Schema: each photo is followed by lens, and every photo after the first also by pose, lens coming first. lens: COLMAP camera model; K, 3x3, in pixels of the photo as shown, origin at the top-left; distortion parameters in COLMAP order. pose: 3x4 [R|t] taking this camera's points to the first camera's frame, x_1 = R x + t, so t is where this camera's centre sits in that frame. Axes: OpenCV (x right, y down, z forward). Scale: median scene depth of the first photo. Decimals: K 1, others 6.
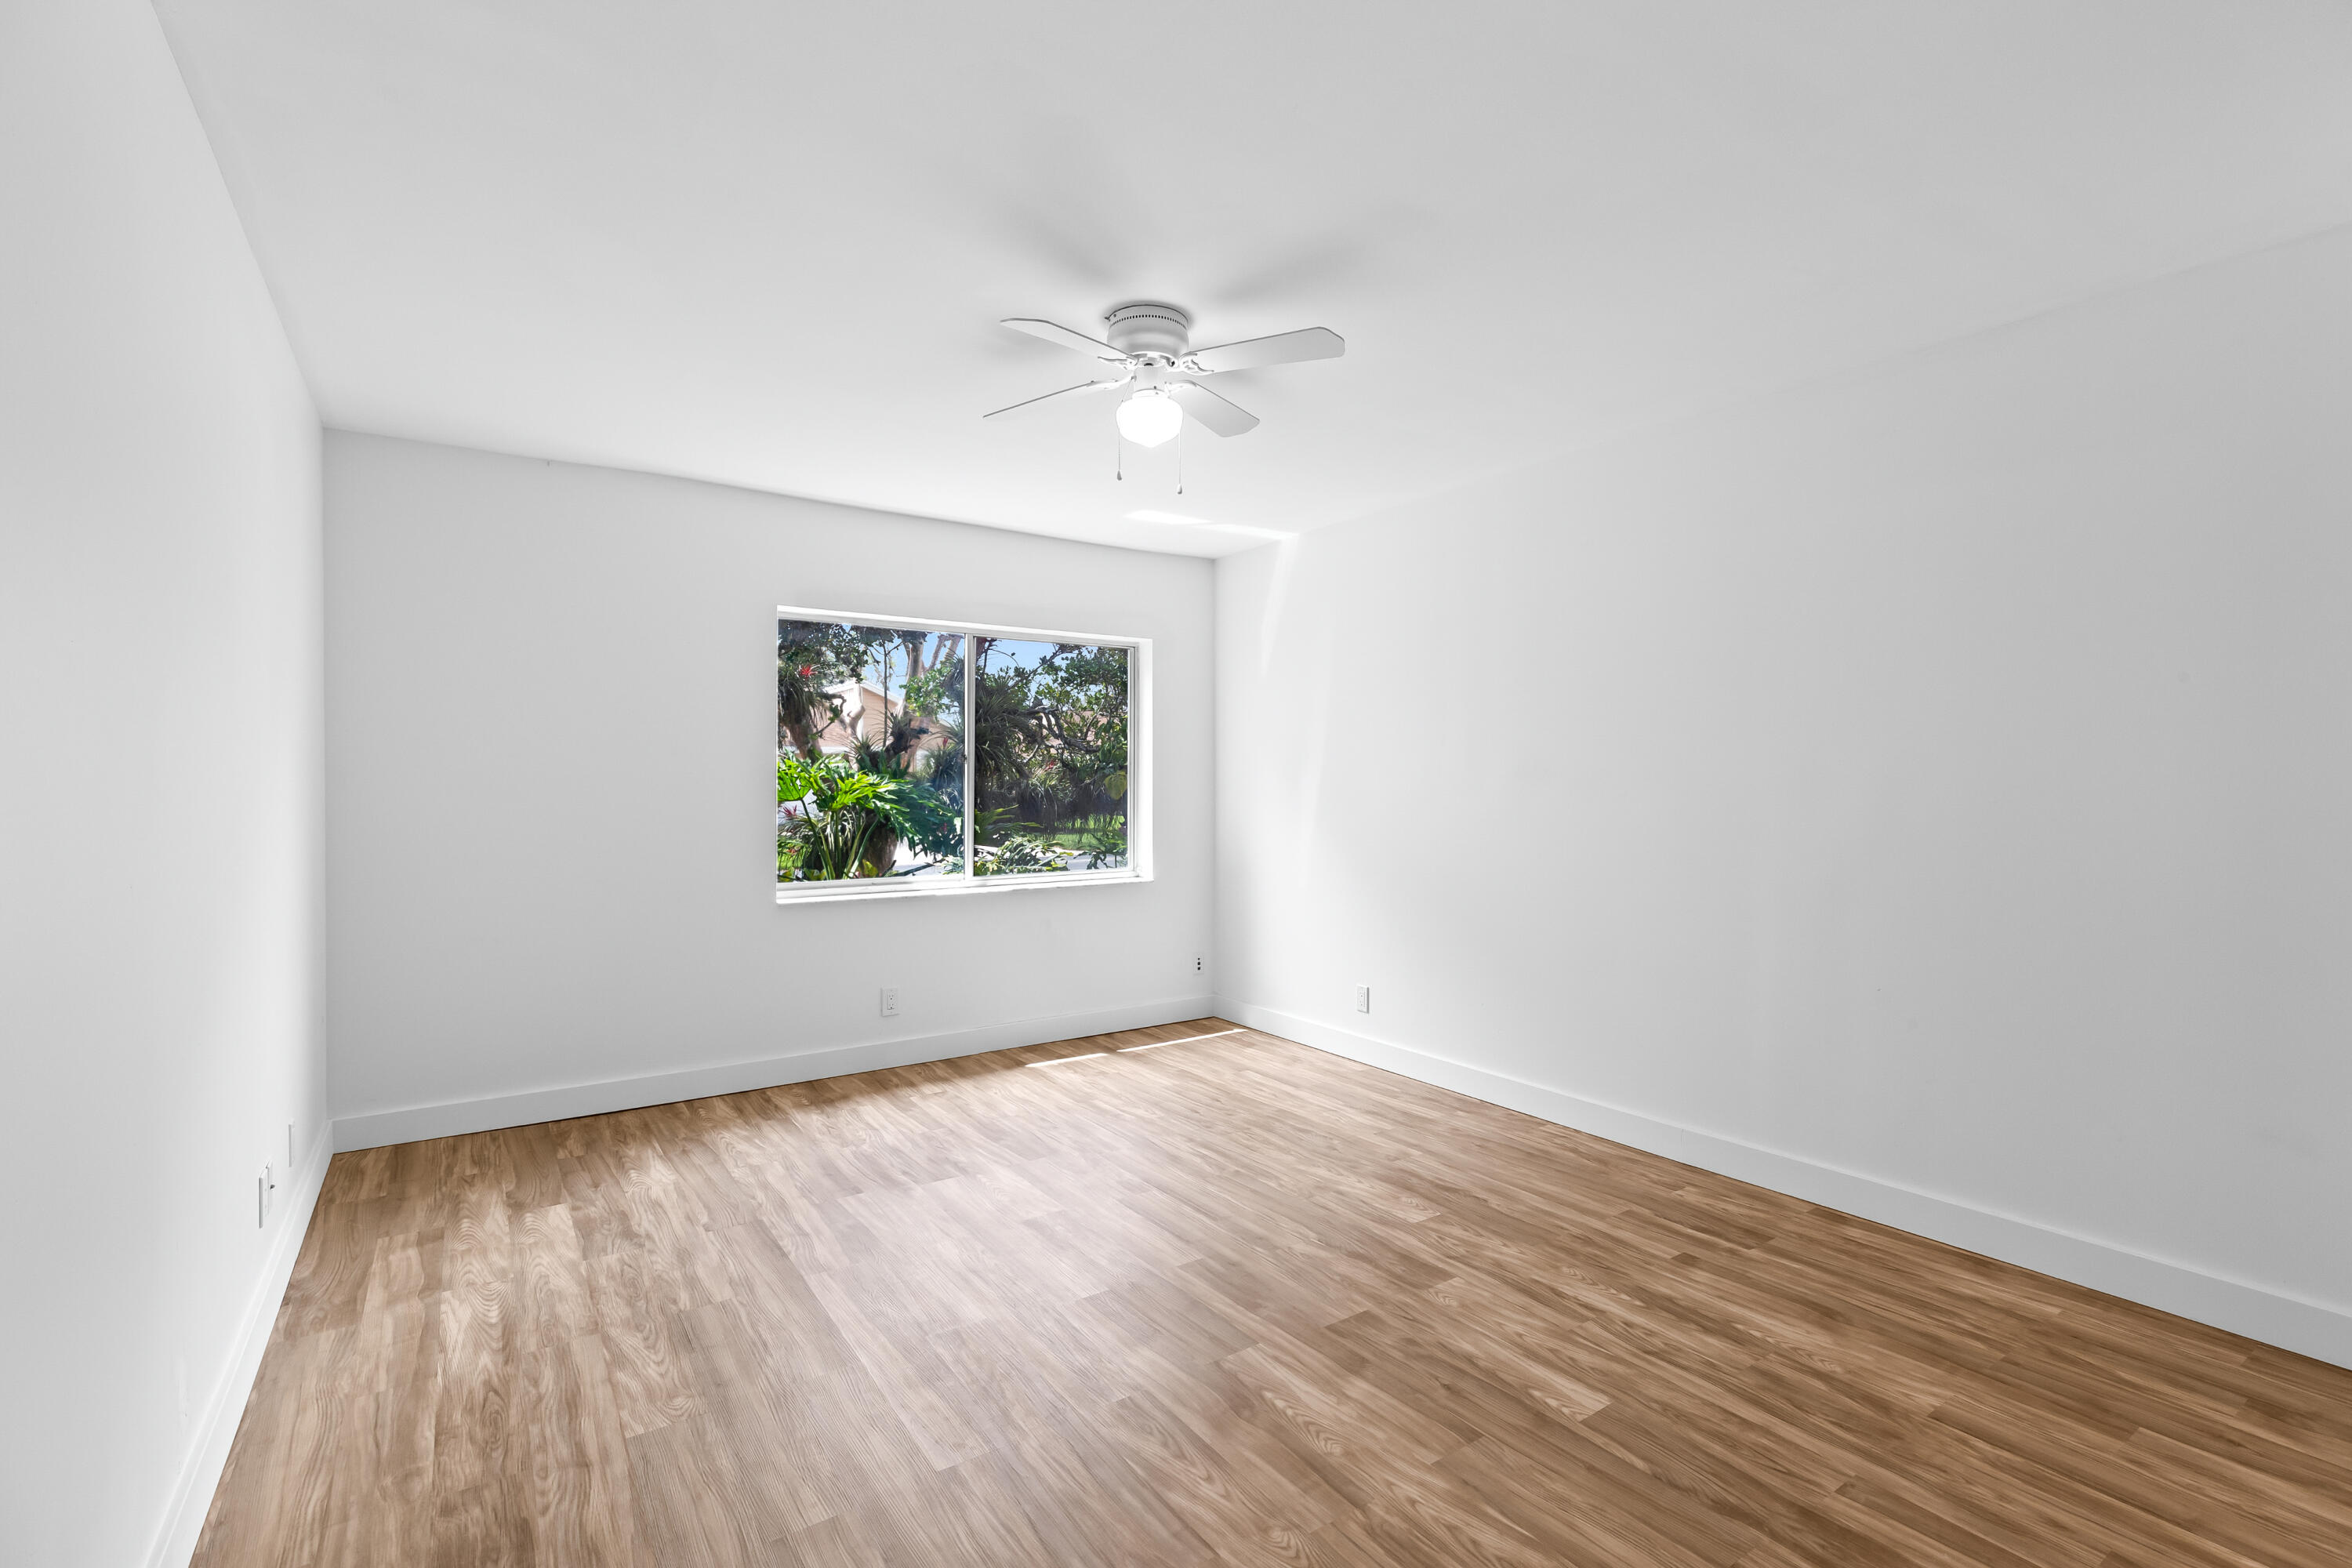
lens RADIAL K [[1070.5, 0, 1173.2], [0, 1070.5, 783.0], [0, 0, 1]] dist [0.002998, -0.000190]
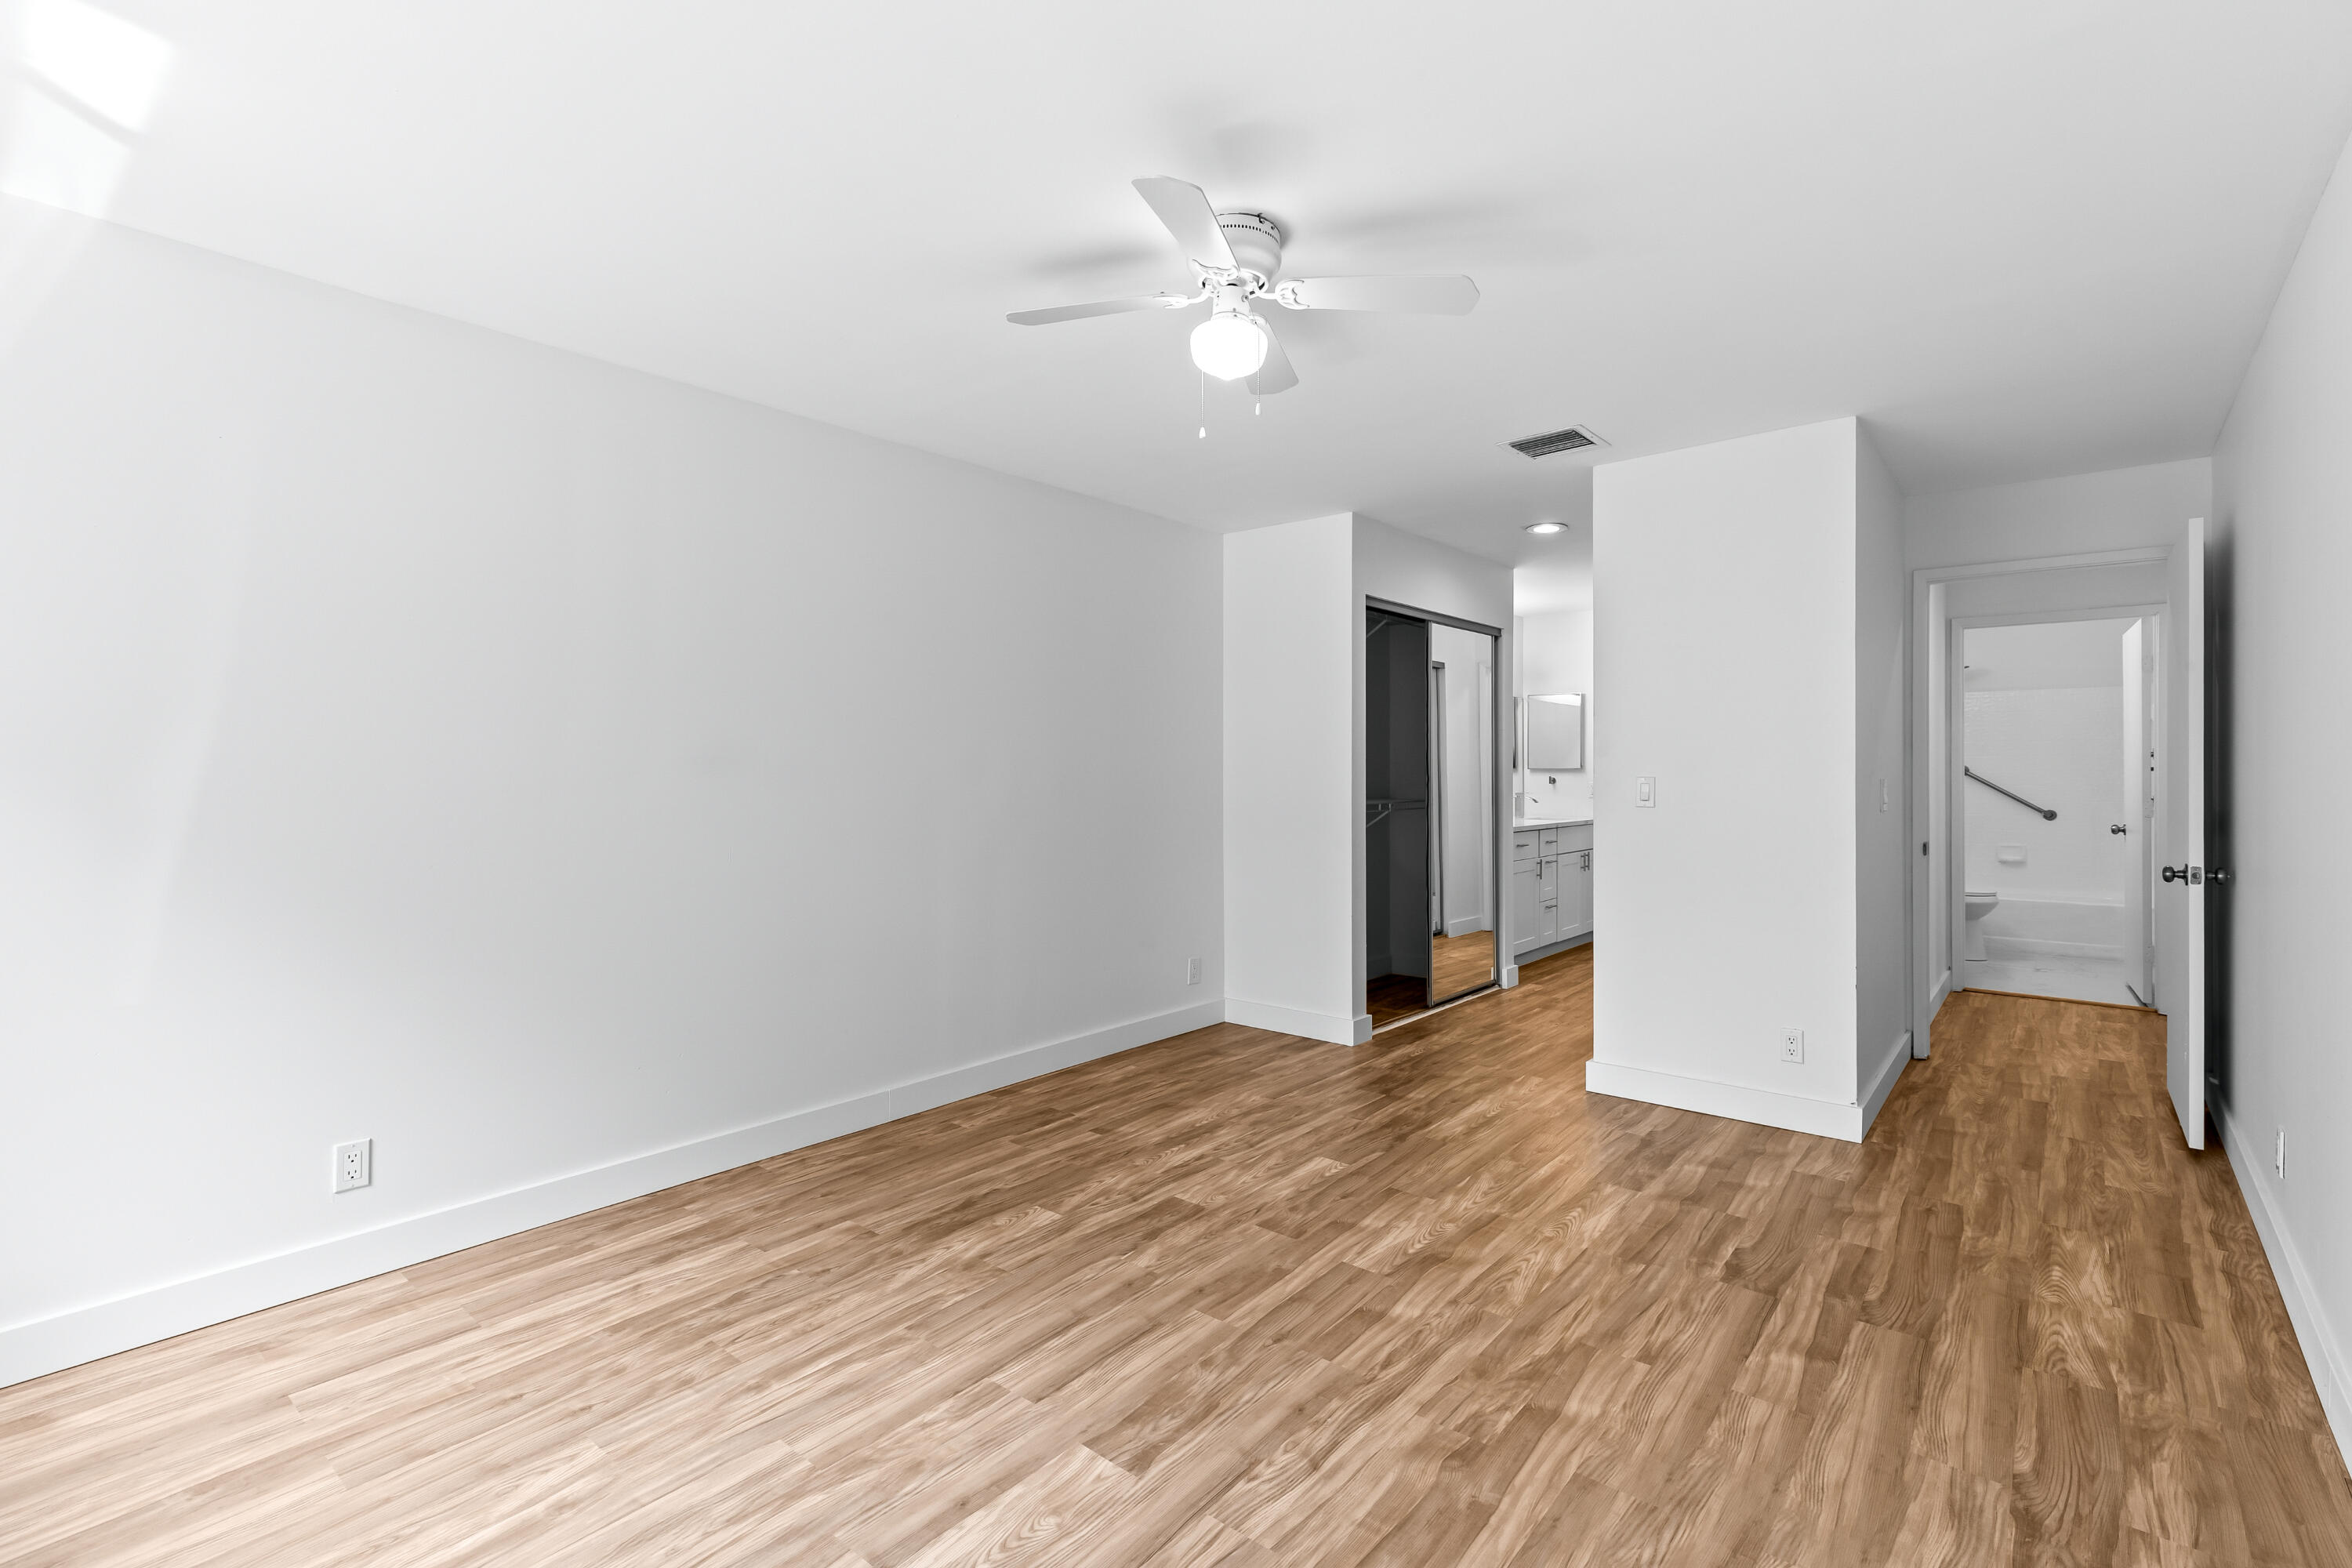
lens RADIAL K [[1070.5, 0, 1175.6], [0, 1070.5, 772.6], [0, 0, 1]] dist [0.002998, -0.000190]
pose [[-0.280841, -0.001157, 0.959754, -0.797874], [0.004817, 0.999985, 0.002615, -0.011892], [-0.959742, 0.005357, -0.280831, 1.209480]]
